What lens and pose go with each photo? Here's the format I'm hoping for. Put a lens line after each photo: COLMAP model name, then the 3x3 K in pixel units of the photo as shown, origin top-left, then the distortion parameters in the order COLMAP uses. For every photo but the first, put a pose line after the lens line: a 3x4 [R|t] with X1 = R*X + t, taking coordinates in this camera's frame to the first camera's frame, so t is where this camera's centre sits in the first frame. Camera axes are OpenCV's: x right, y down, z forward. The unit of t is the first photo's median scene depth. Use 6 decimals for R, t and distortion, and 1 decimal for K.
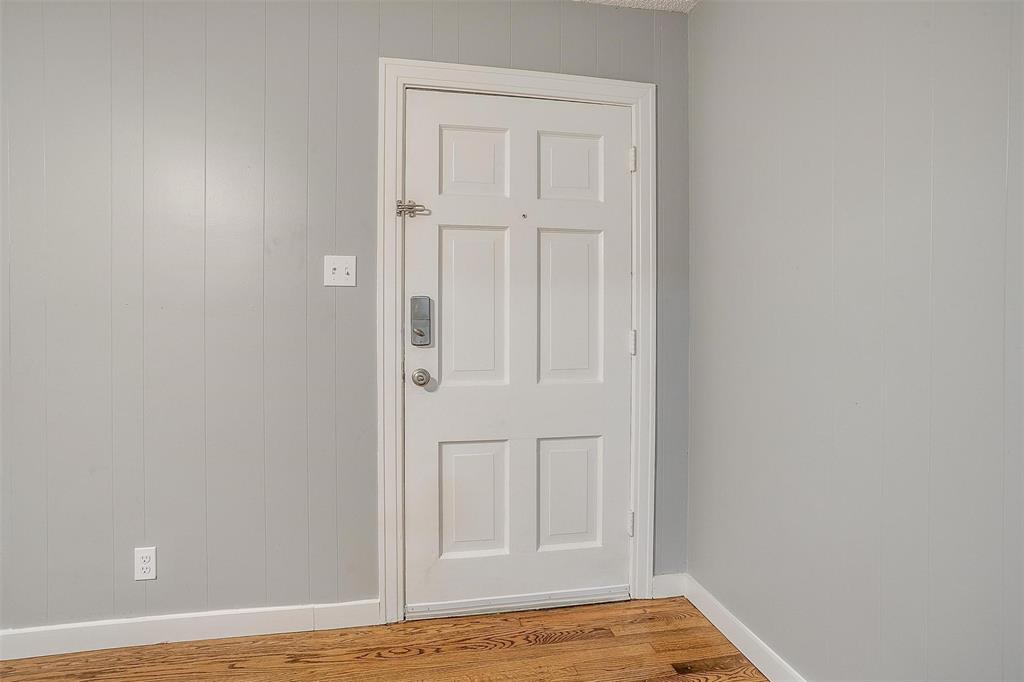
lens RADIAL K [[494.1, 0, 503.5], [0, 494.1, 340.7], [0, 0, 1]] dist [-0.059347, 0.033373]
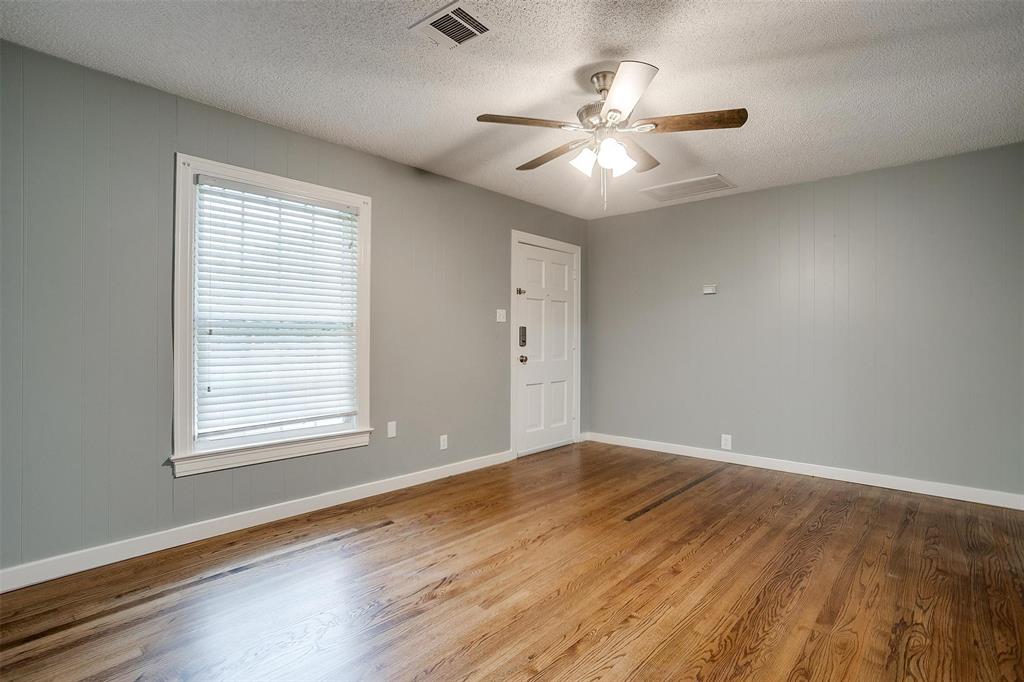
lens RADIAL K [[500.4, 0, 506.9], [0, 500.4, 337.7], [0, 0, 1]] dist [-0.059169, 0.033151]
pose [[0.791881, 0.003787, 0.610664, -1.793329], [0.001507, 0.999966, -0.008154, -0.012234], [-0.610674, 0.007377, 0.791848, -0.970641]]
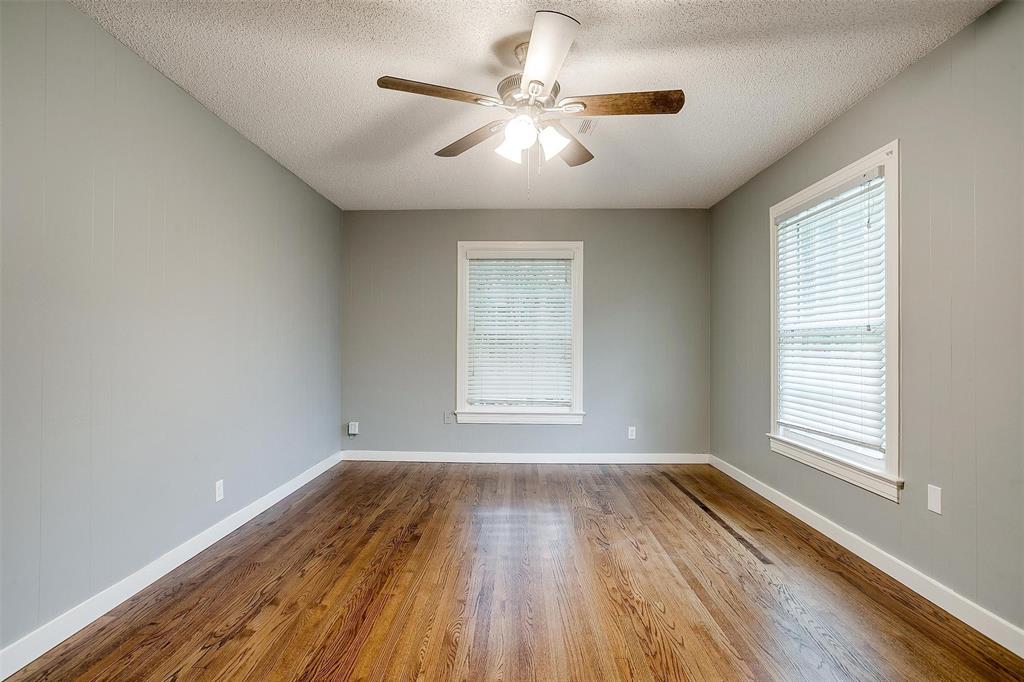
lens RADIAL K [[494.1, 0, 503.5], [0, 494.1, 340.7], [0, 0, 1]] dist [-0.059347, 0.033373]
pose [[-0.194487, -0.007089, -0.980879, 0.375191], [-0.009655, 0.999939, -0.005313, -0.025122], [0.980858, 0.008437, -0.194544, 0.090344]]
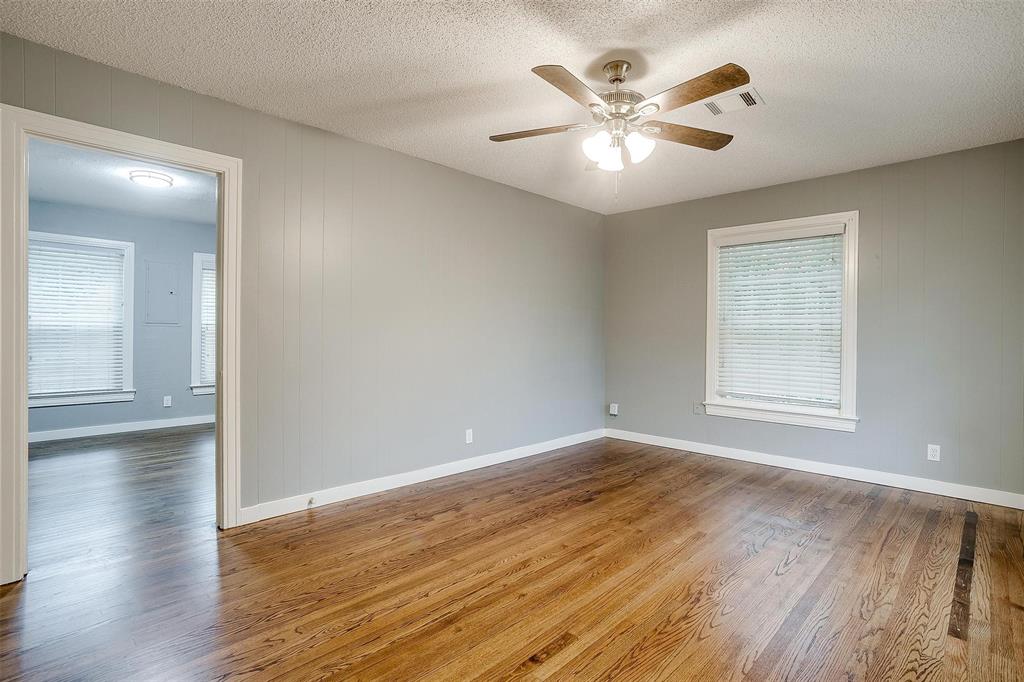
lens RADIAL K [[500.4, 0, 506.9], [0, 500.4, 337.7], [0, 0, 1]] dist [-0.059169, 0.033151]
pose [[-0.811200, -0.000380, -0.584769, 0.222192], [-0.011130, 0.999829, 0.014789, -0.028603], [0.584663, 0.018505, -0.811065, 0.816012]]
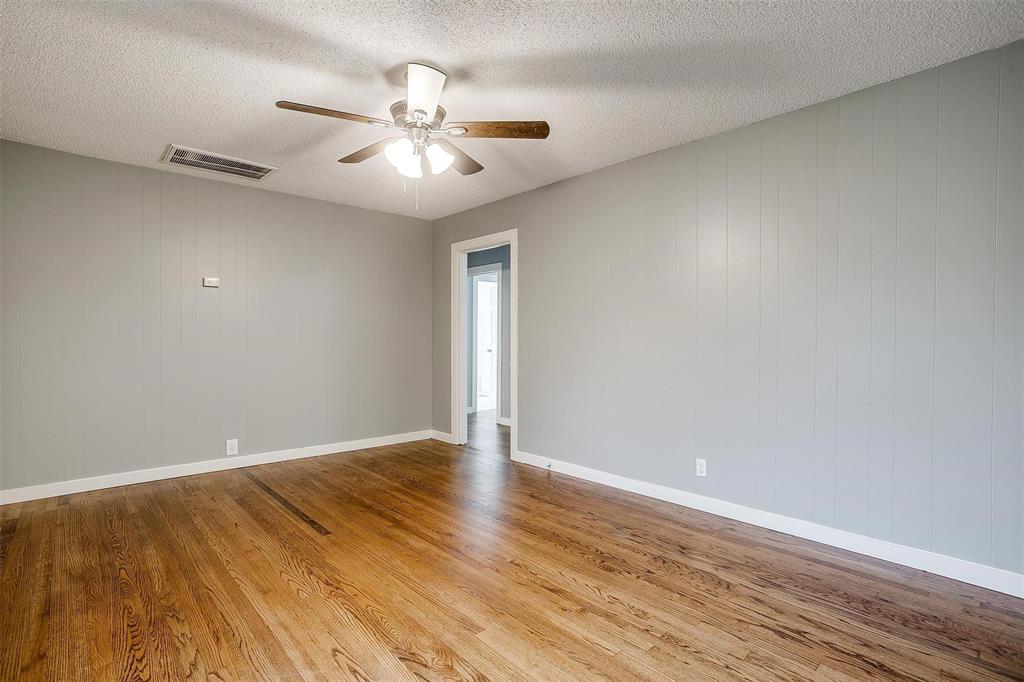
lens RADIAL K [[494.1, 0, 503.5], [0, 494.1, 340.7], [0, 0, 1]] dist [-0.059347, 0.033373]
pose [[-0.535957, -0.002783, 0.844241, -2.027496], [0.005499, 0.999962, 0.006787, -0.021093], [-0.844228, 0.008280, -0.535921, 0.442110]]
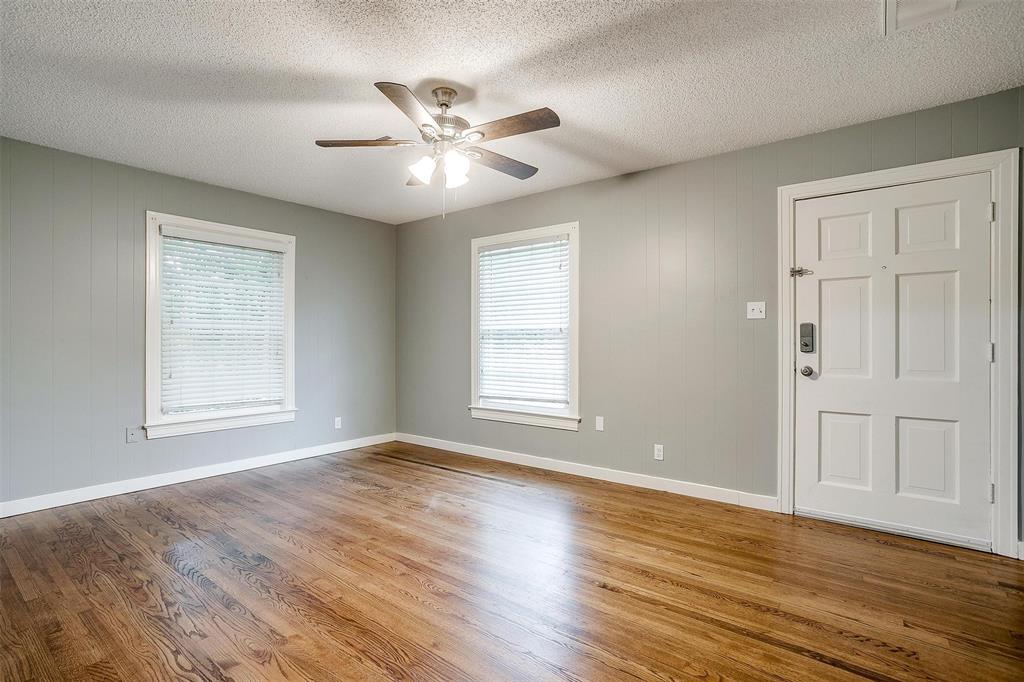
lens RADIAL K [[494.1, 0, 503.5], [0, 494.1, 340.7], [0, 0, 1]] dist [-0.059347, 0.033373]
pose [[0.667724, 0.000464, -0.744409, 0.375337], [-0.005769, 0.999973, -0.004551, -0.015831], [0.744387, 0.007333, 0.667708, -0.879923]]
